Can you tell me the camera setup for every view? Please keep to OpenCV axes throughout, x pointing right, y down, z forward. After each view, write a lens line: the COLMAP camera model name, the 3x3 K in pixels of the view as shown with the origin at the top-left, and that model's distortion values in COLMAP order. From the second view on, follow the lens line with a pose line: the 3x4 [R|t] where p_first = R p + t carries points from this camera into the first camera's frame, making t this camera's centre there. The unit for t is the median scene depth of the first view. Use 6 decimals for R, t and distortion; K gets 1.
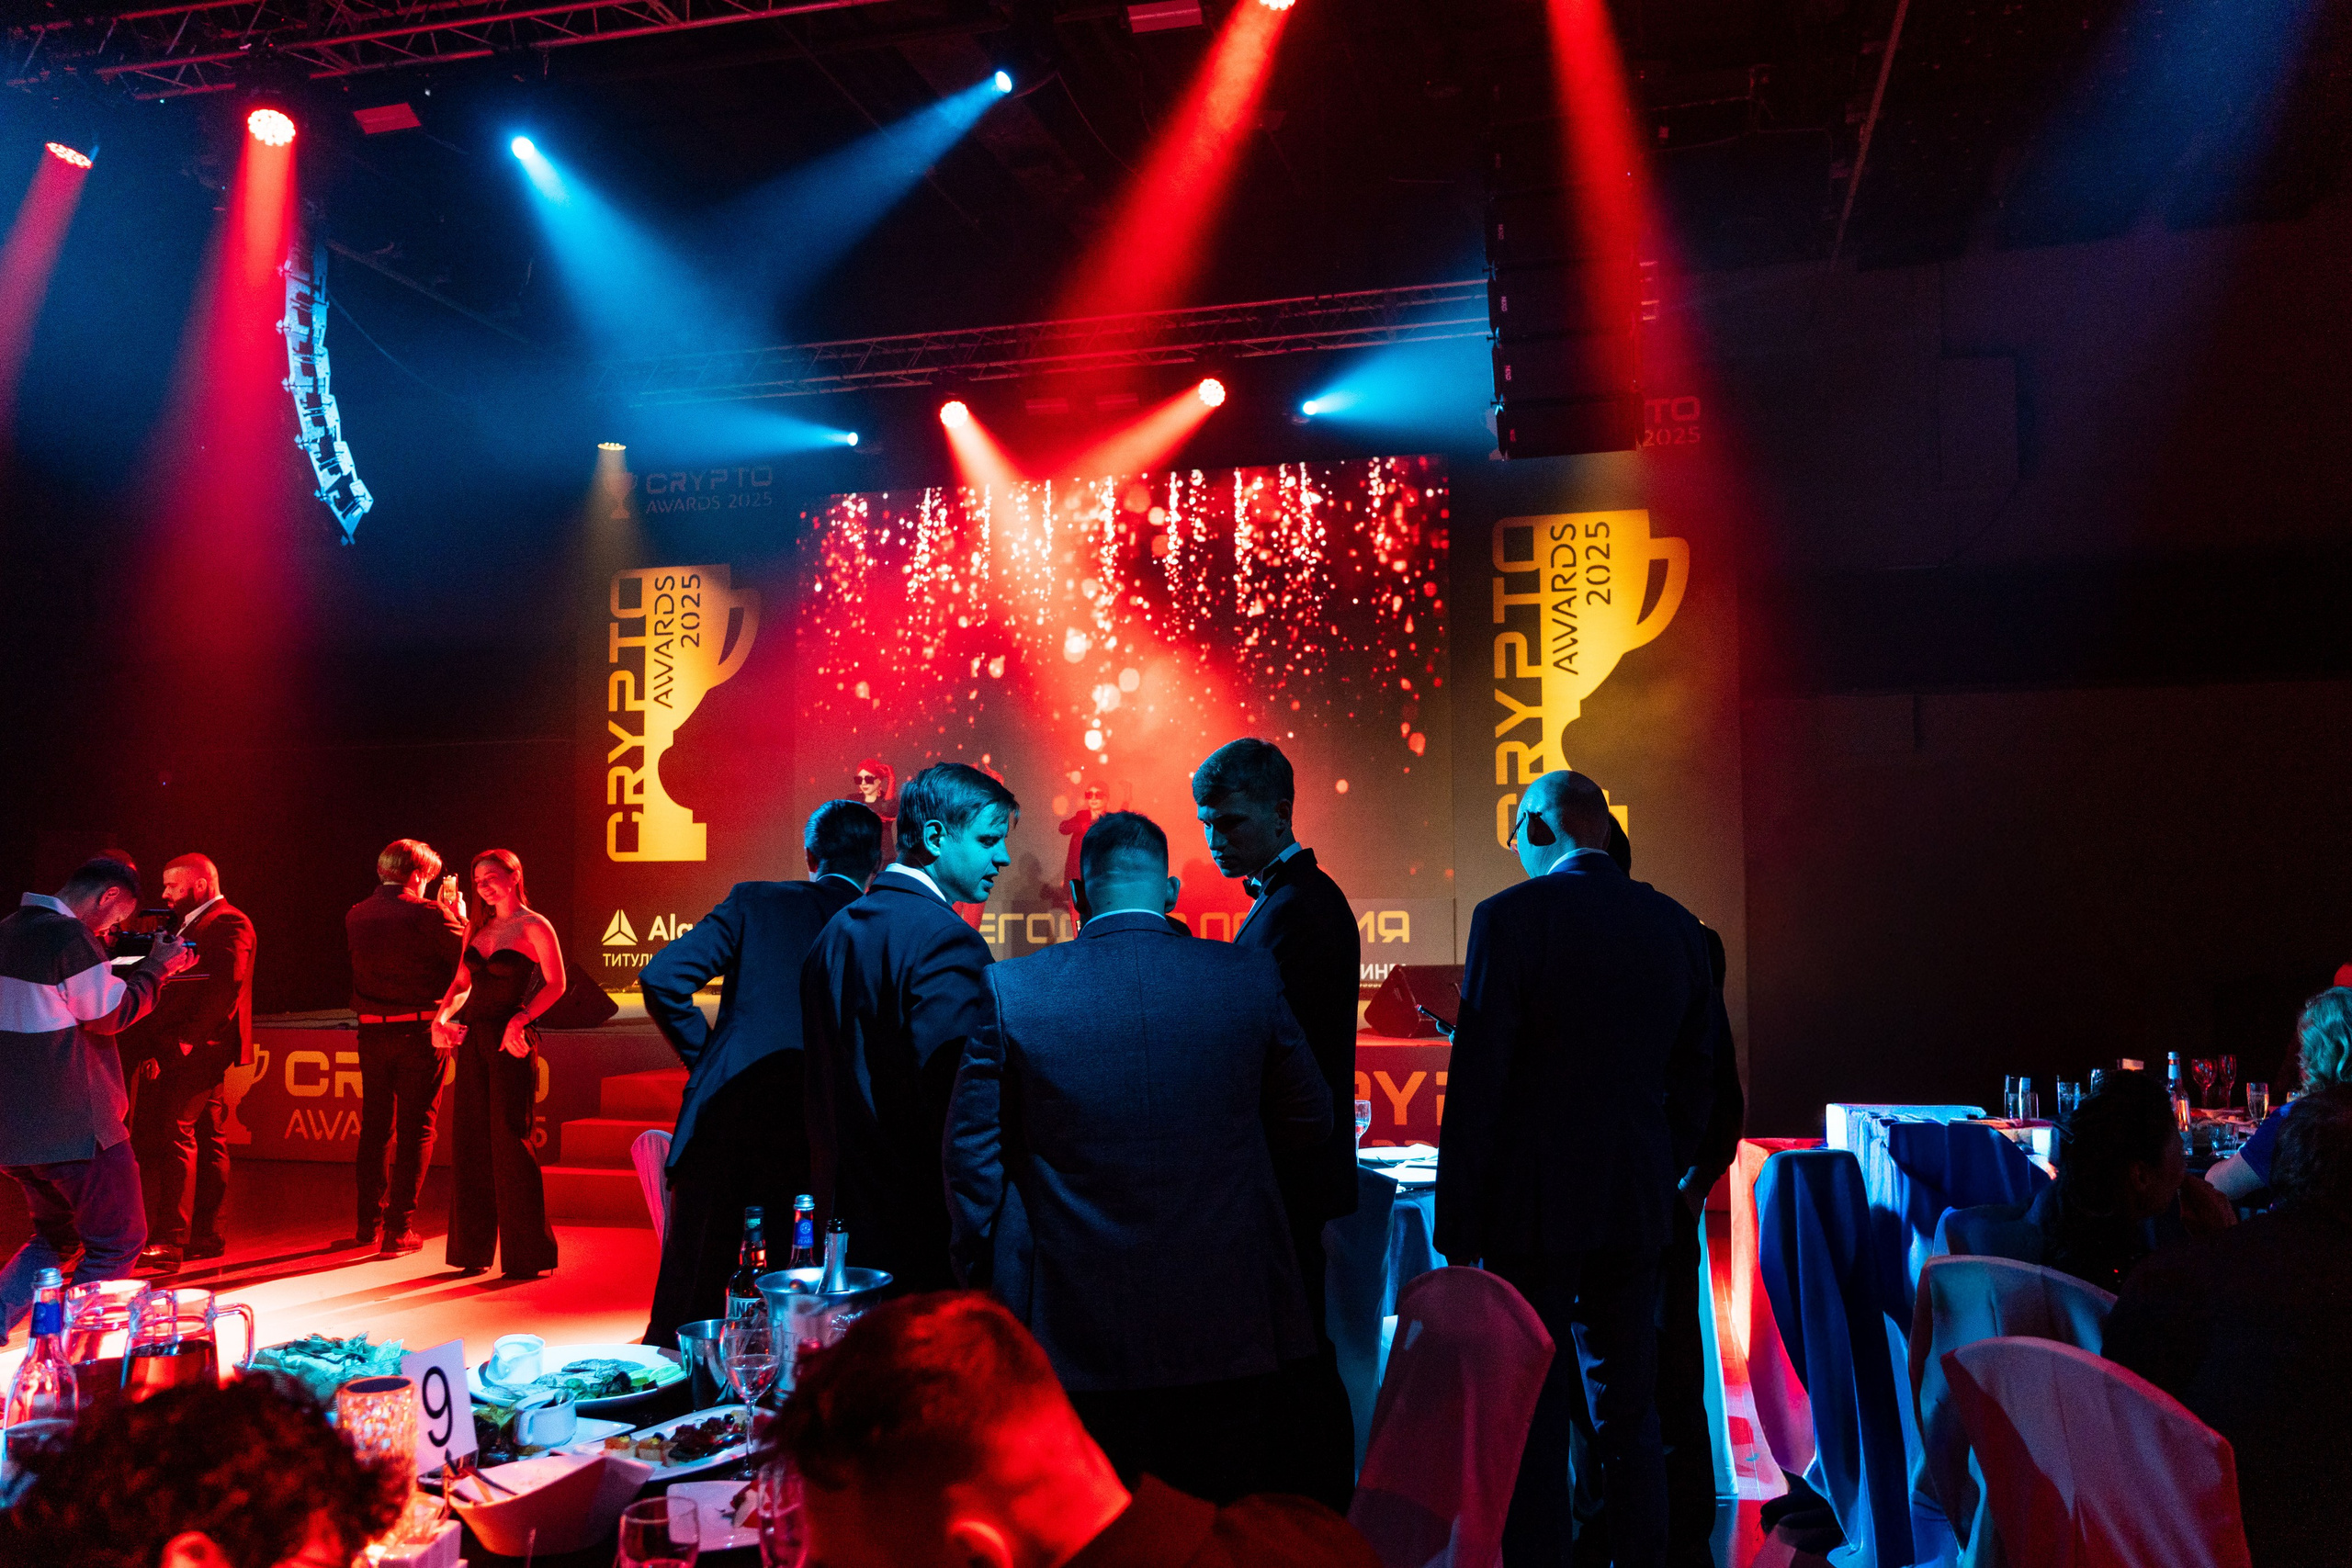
lens RADIAL K [[1717.7, 0, 1169.3], [0, 1717.7, 821.2], [0, 0, 1]] dist [0.034097, 0.000418]
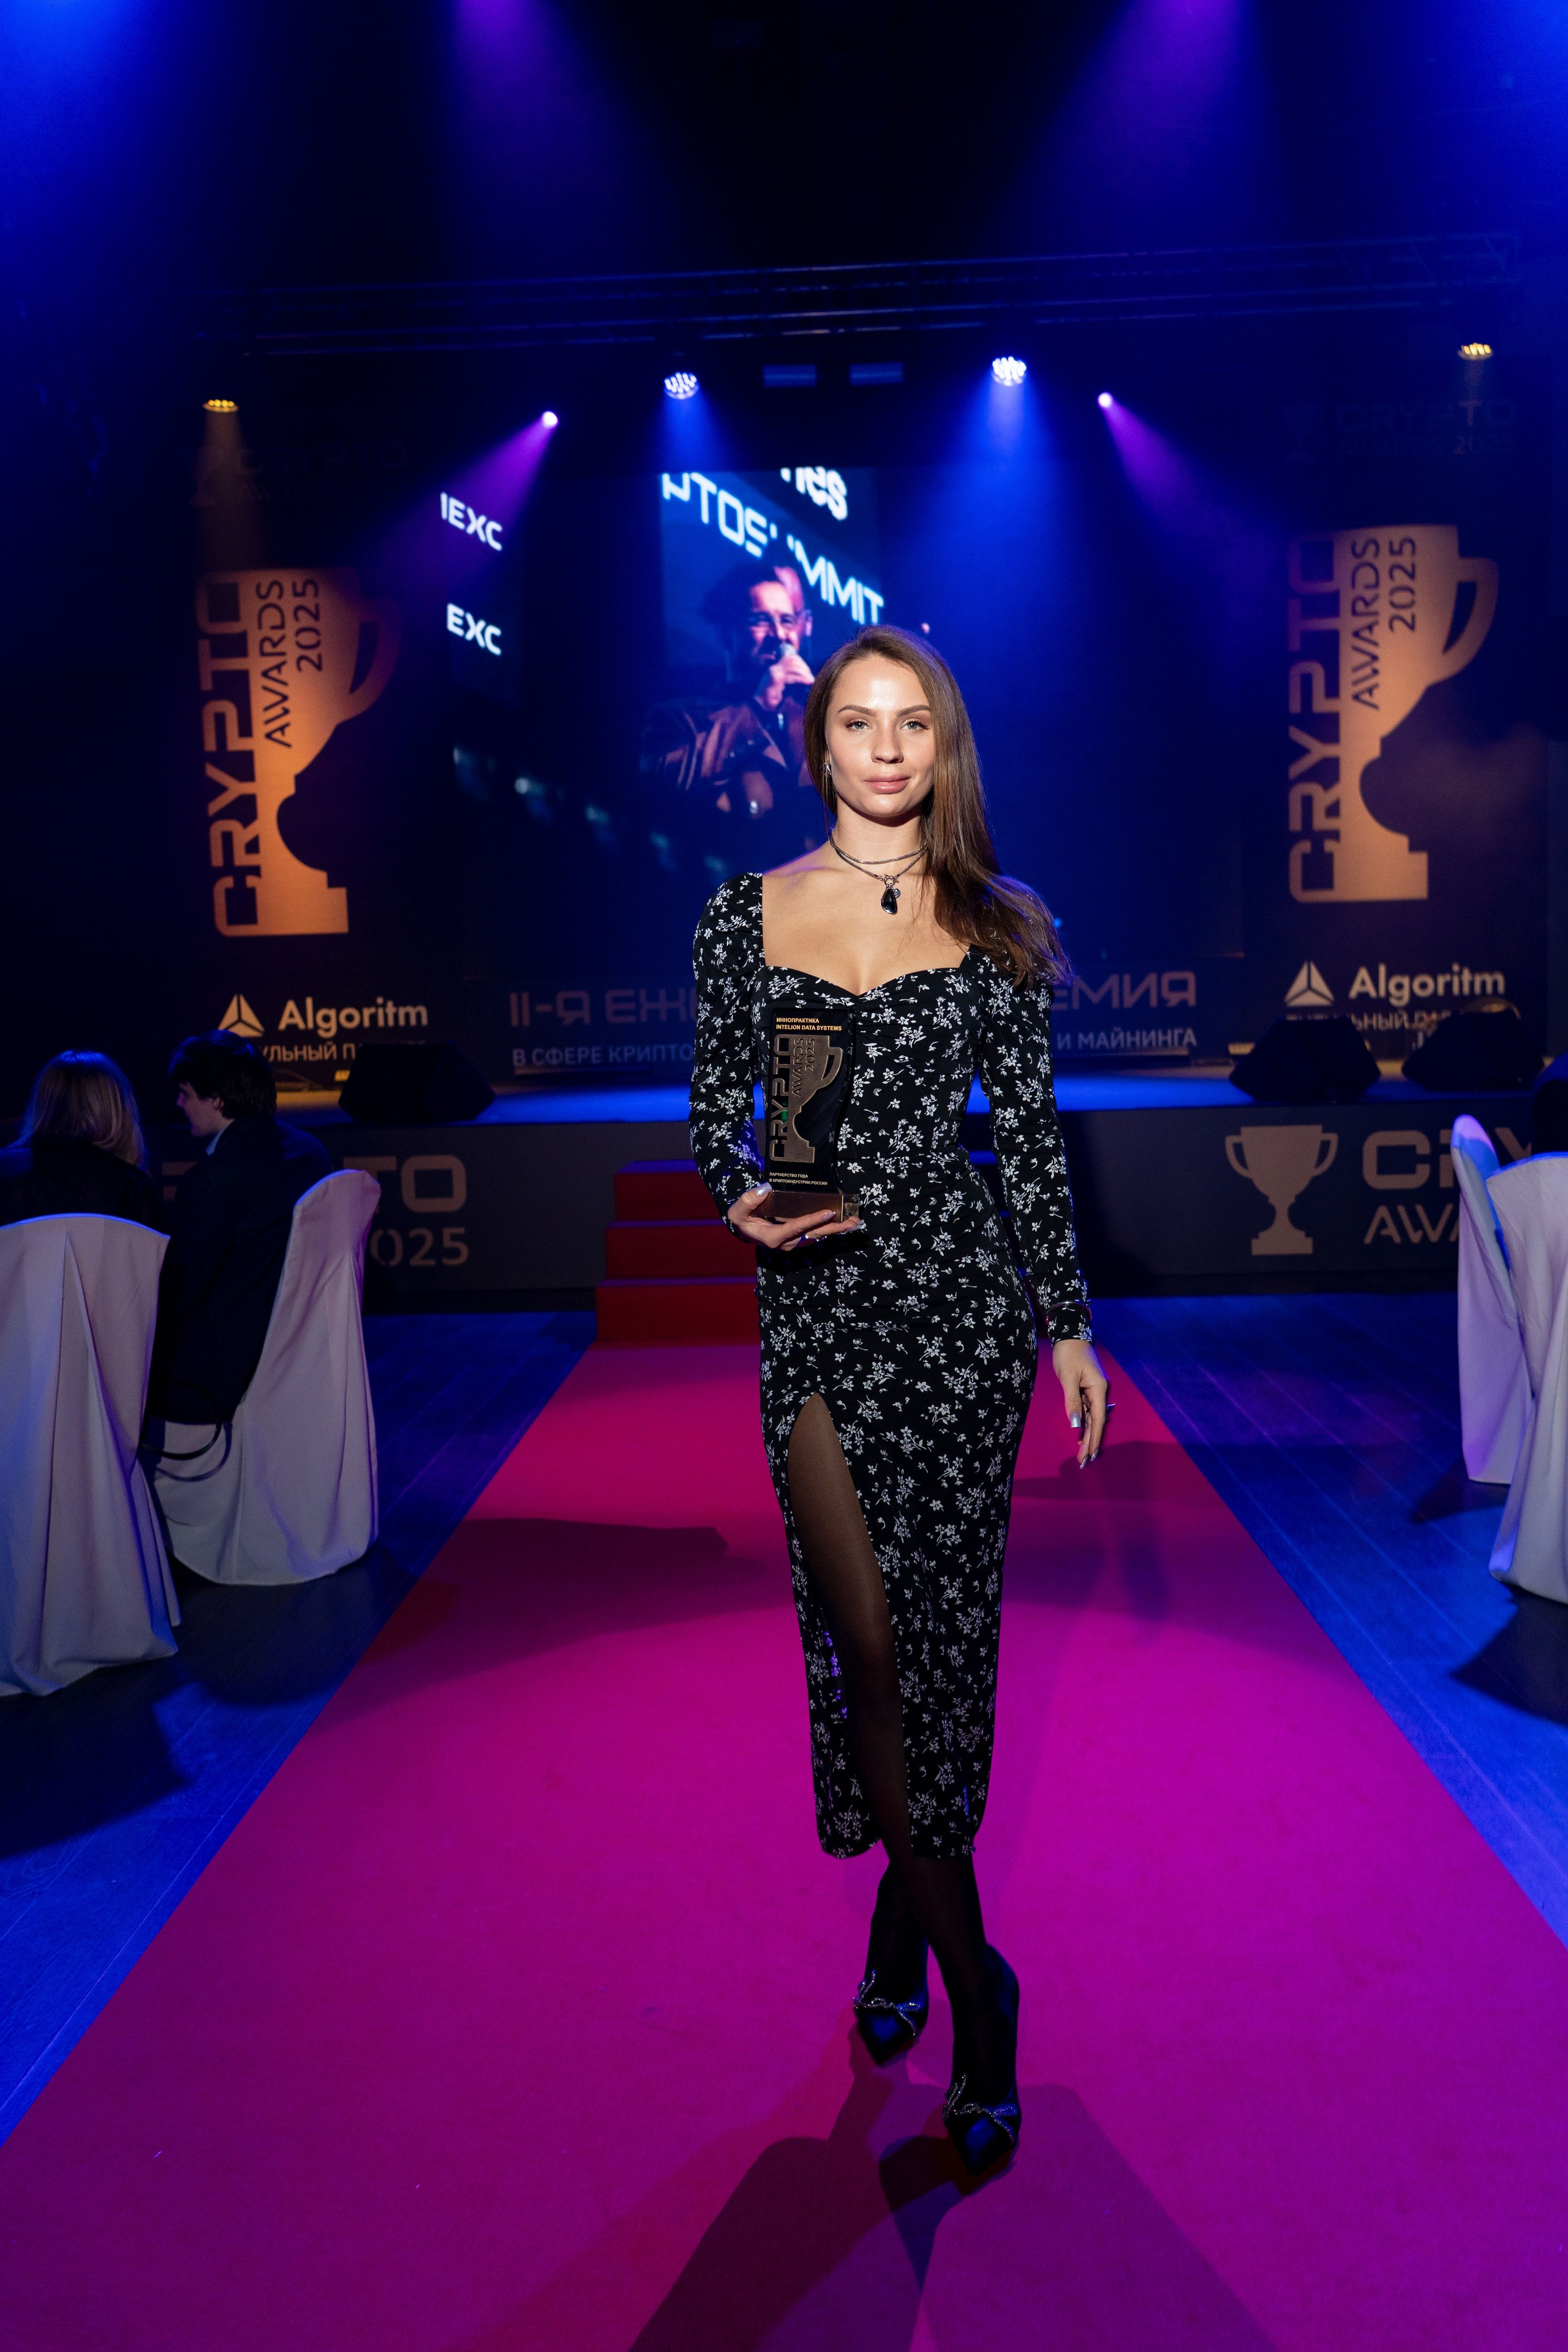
lens RADIAL K [[1845.4, 0, 779.6], [0, 1845.4, 1191.2], [0, 0, 1]] dist [0.001721, -0.004488]
pose [[0.976017, -0.049032, 0.212099, -0.297053], [0.014477, 0.986767, 0.161495, 0.005493], [-0.217211, -0.154551, 0.963812, 0.073960]]
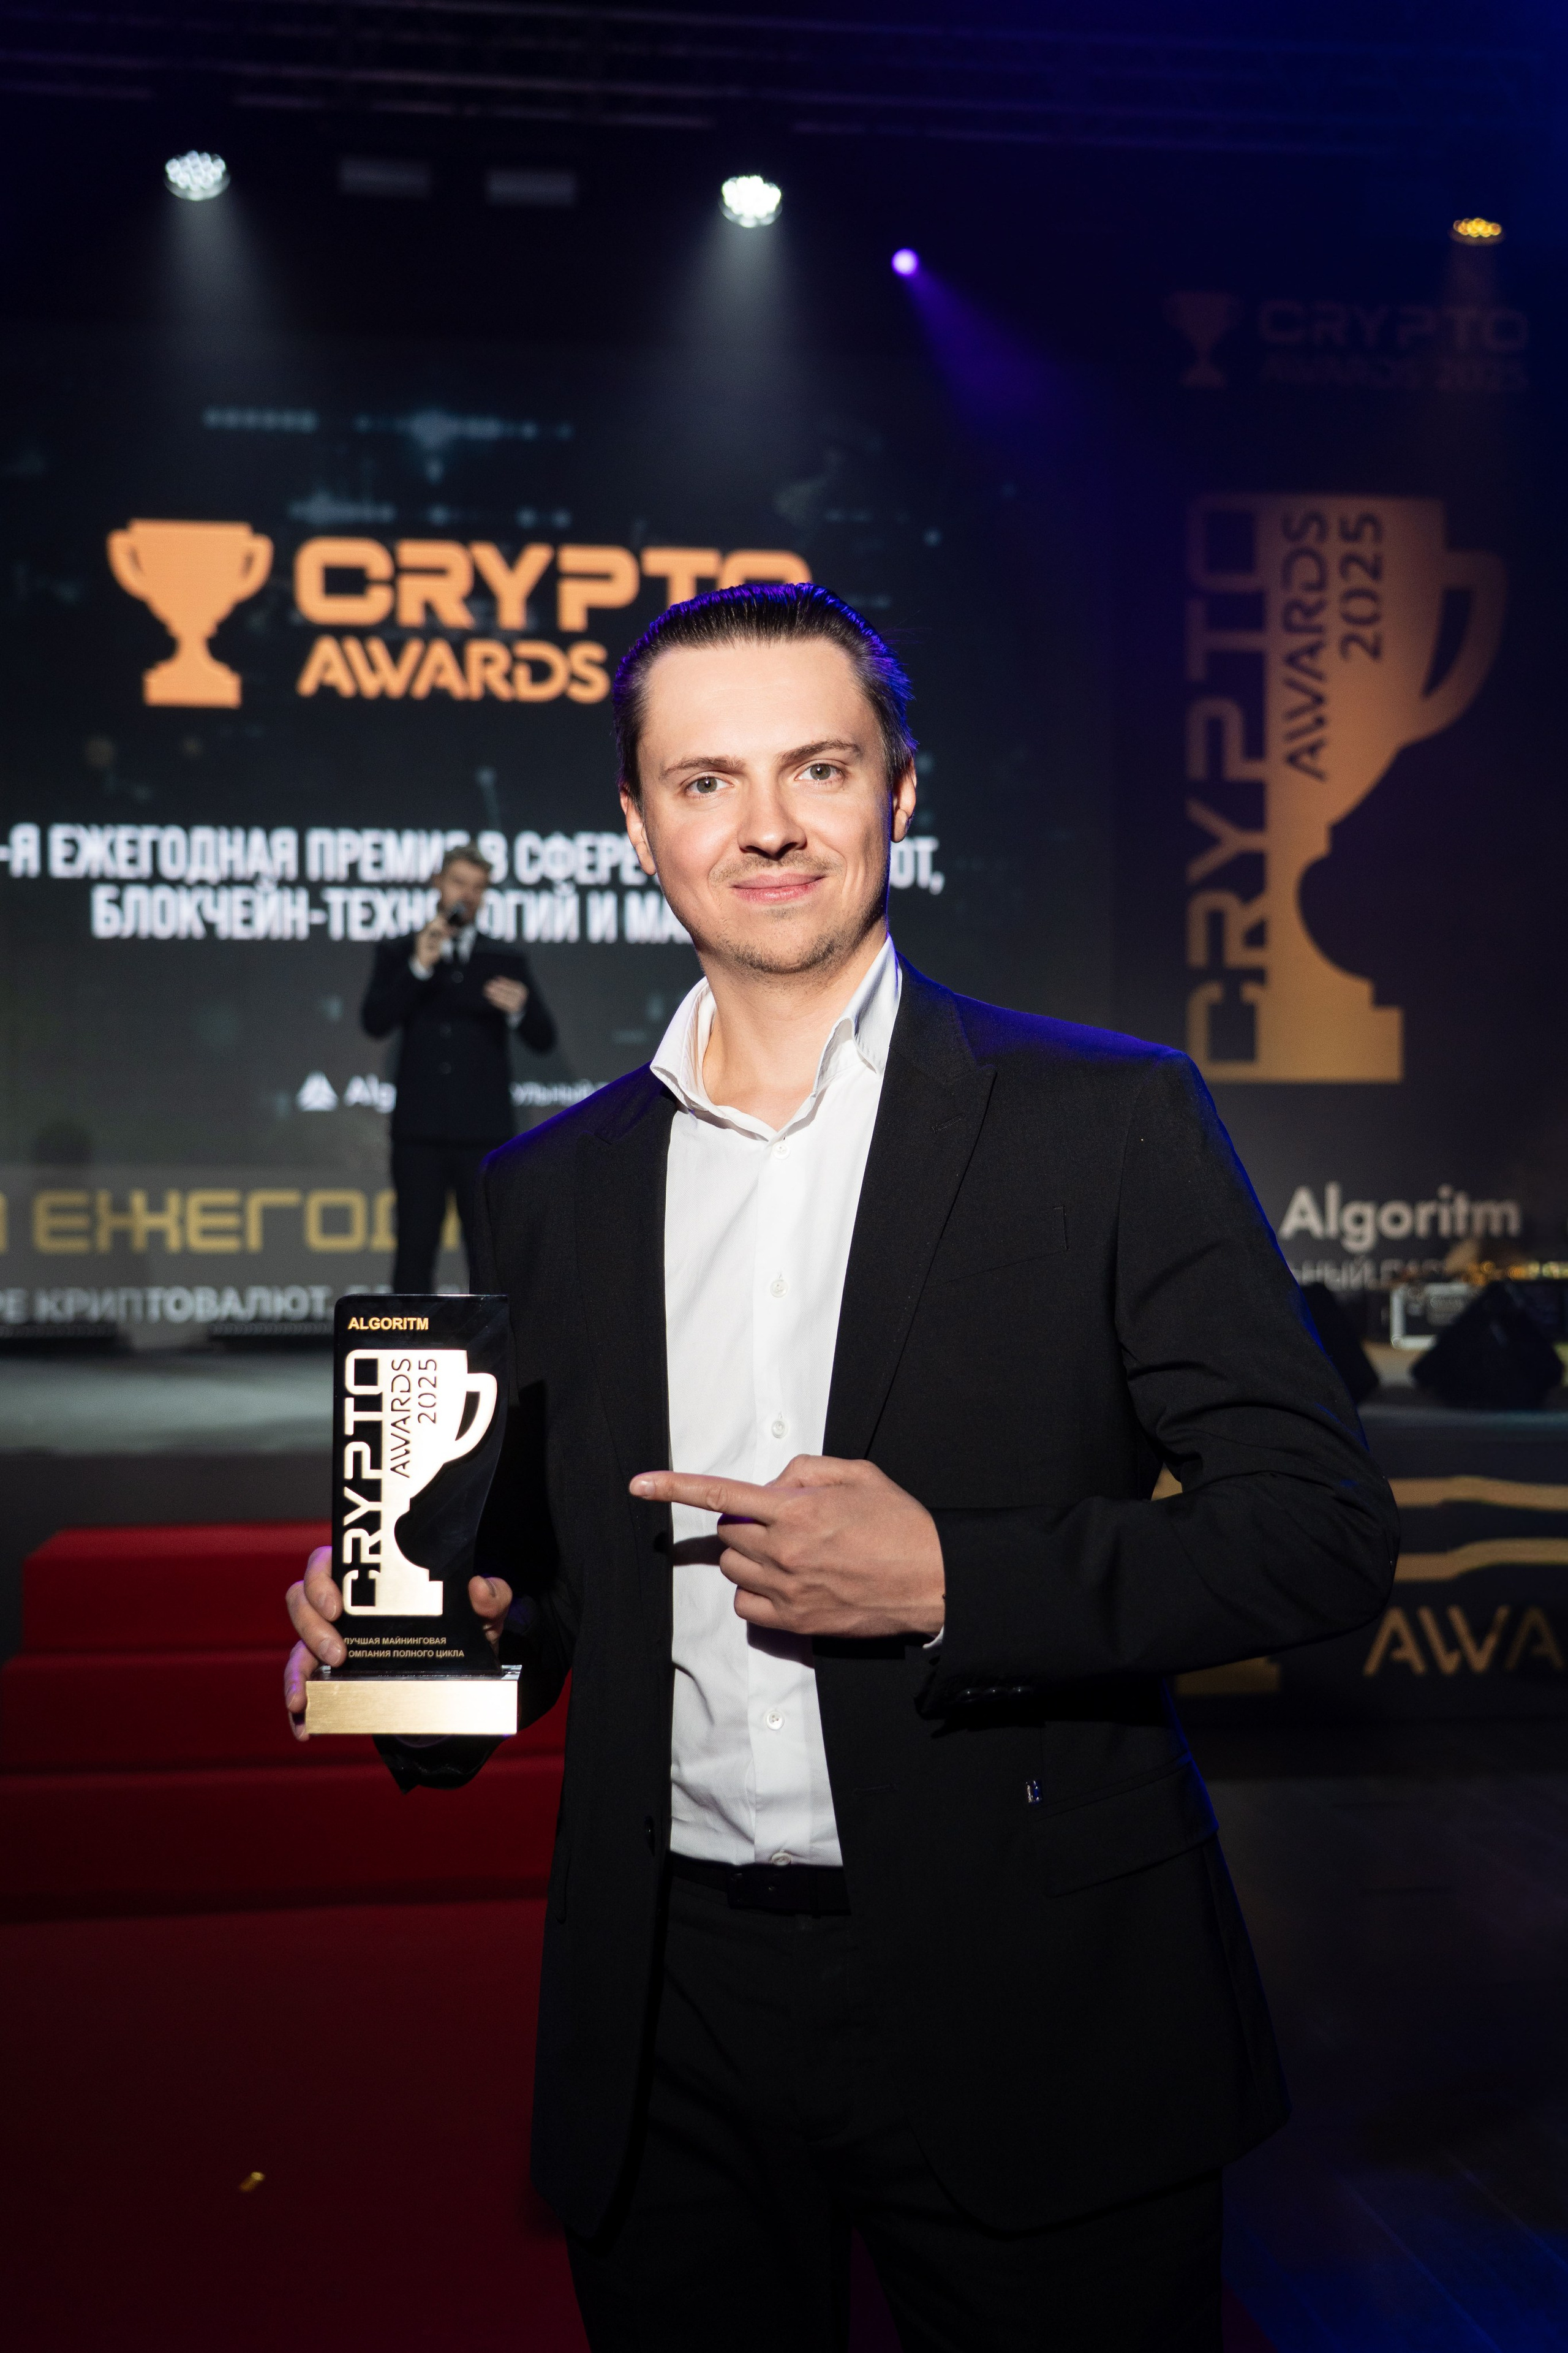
lens RADIAL K [[3136.3, 0, 838.1], [0, 3136.3, 1259.1], [0, 0, 1]] dist [0.086334, 0.000000]
pose [[0.916438, -0.008507, 0.400087, -0.336122], [-0.020815, 0.997407, 0.068888, 0.006194], [-0.399636, -0.071460, 0.913884, 0.083933]]
